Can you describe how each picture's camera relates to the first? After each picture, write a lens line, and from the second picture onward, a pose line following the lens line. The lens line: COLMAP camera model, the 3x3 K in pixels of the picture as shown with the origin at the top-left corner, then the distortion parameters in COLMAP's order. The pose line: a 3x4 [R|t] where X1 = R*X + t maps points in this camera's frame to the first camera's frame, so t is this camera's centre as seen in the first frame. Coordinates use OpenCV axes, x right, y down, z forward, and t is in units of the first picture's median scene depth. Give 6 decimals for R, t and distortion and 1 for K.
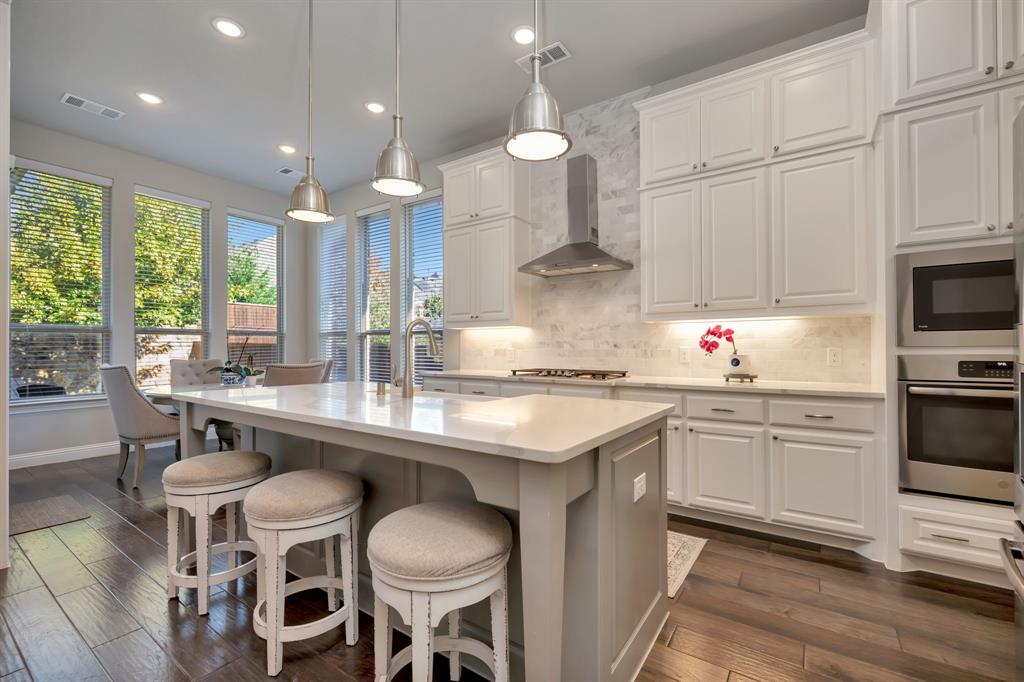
lens RADIAL K [[433.7, 0, 503.7], [0, 433.7, 351.1], [0, 0, 1]] dist [-0.008659, -0.000388]
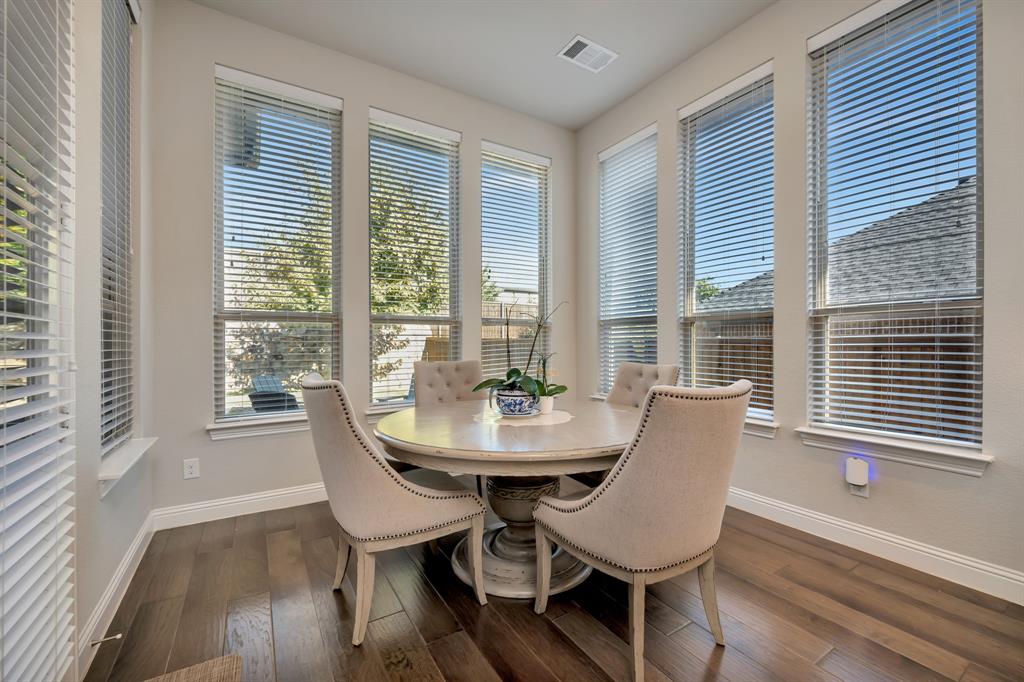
lens RADIAL K [[410.8, 0, 520.1], [0, 410.8, 340.1], [0, 0, 1]] dist [-0.000716, 0.000460]
pose [[0.926348, -0.003713, -0.376650, -0.303778], [-0.003182, 0.999839, -0.017683, -0.001305], [0.376655, 0.017579, 0.926187, 0.376769]]
